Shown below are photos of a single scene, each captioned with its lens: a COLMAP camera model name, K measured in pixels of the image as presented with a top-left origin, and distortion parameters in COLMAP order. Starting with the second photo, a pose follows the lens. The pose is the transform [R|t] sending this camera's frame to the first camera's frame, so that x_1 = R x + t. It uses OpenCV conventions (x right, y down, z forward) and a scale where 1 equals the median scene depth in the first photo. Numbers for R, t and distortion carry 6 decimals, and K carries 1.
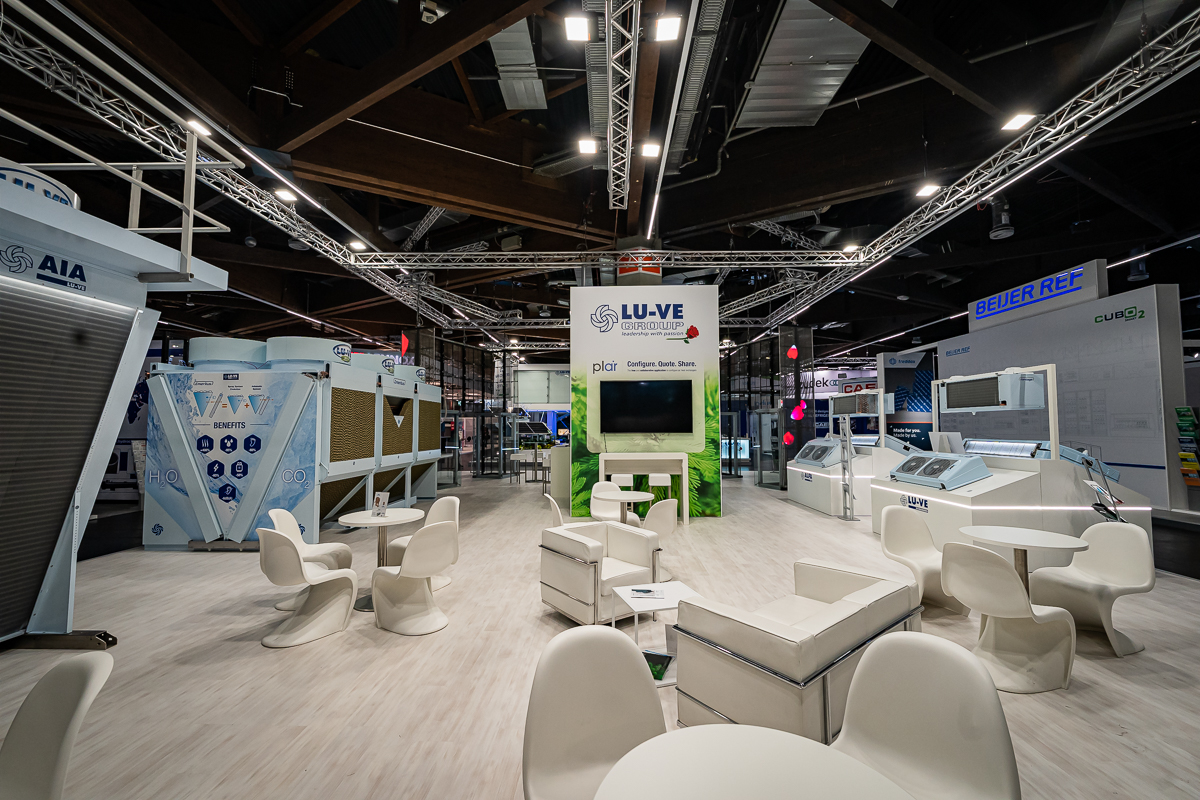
lens RADIAL K [[487.4, 0, 603.1], [0, 487.4, 401.1], [0, 0, 1]] dist [-0.000864, -0.000048]
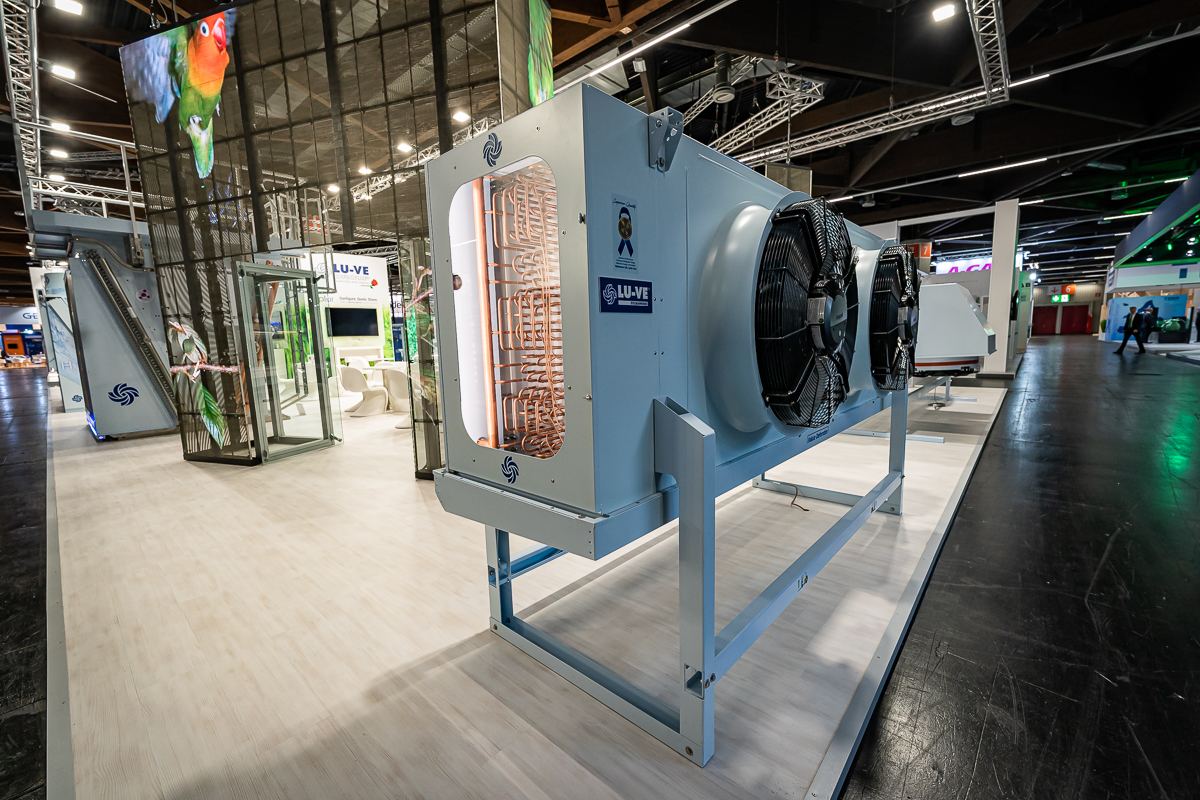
lens RADIAL K [[487.4, 0, 604.7], [0, 487.4, 401.9], [0, 0, 1]] dist [-0.000864, -0.000048]
pose [[0.646438, -0.115028, 0.754246, -0.986923], [-0.016025, 0.986305, 0.164153, -0.011756], [-0.762798, -0.118202, 0.635741, -1.296438]]
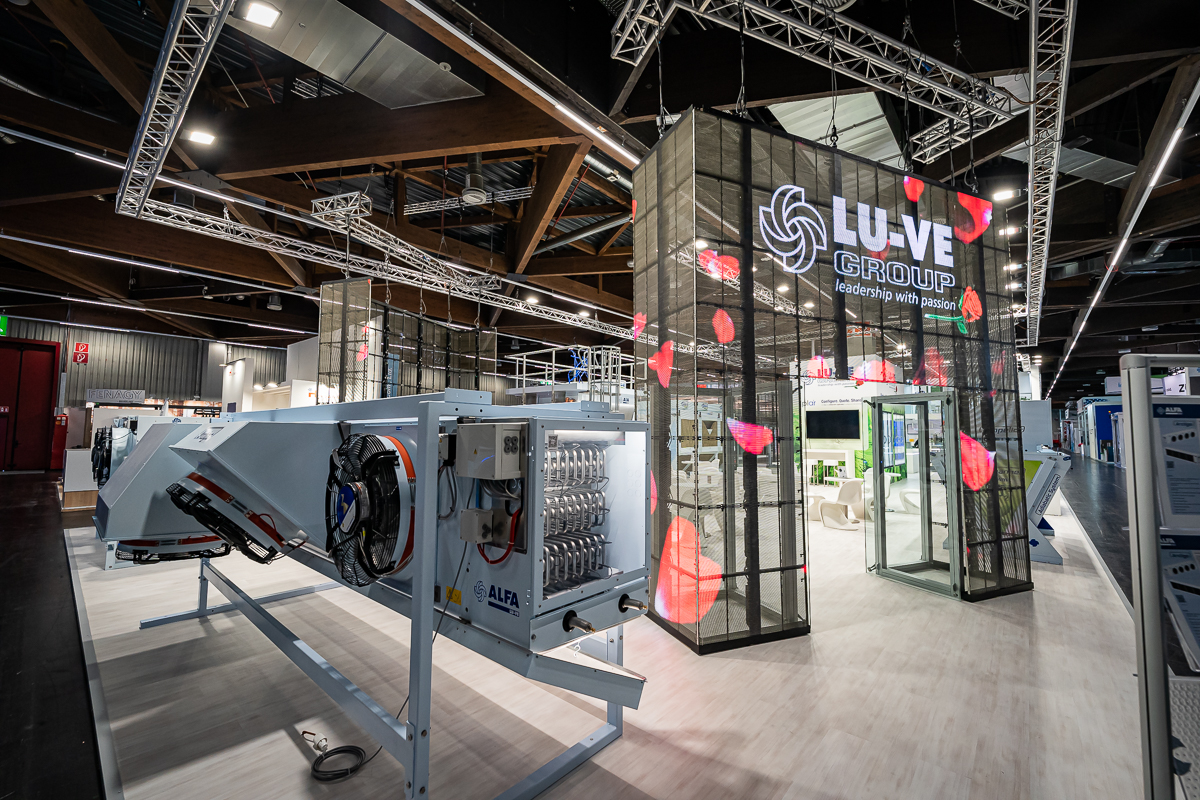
lens RADIAL K [[487.4, 0, 600.9], [0, 487.4, 403.9], [0, 0, 1]] dist [-0.000864, -0.000048]
pose [[0.764172, -0.030535, -0.644289, 0.828460], [0.025455, 0.999528, -0.017179, -0.077245], [0.644510, -0.003273, 0.764589, -1.317417]]
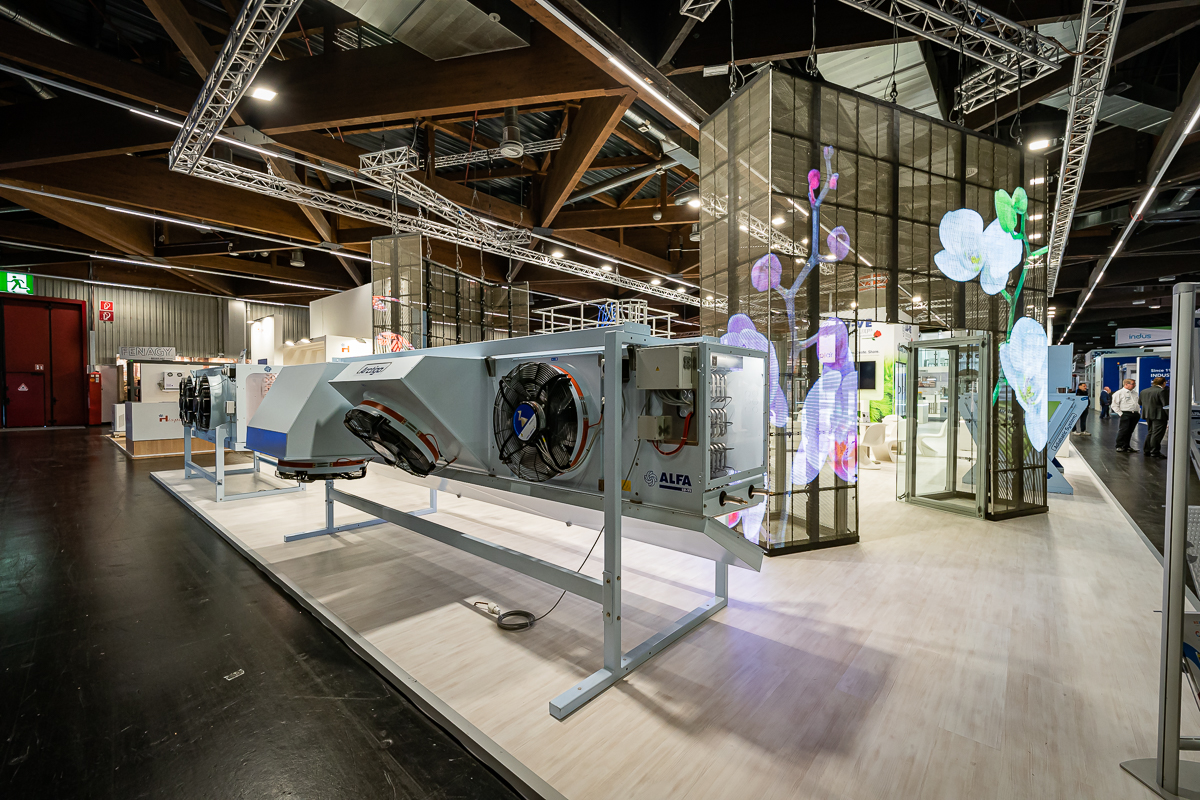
lens RADIAL K [[487.4, 0, 600.4], [0, 487.4, 404.5], [0, 0, 1]] dist [-0.000864, -0.000048]
pose [[0.760986, 0.021656, -0.648407, 0.796696], [0.032143, 0.996957, 0.071021, -0.057567], [0.647972, -0.074887, 0.757974, -1.451872]]
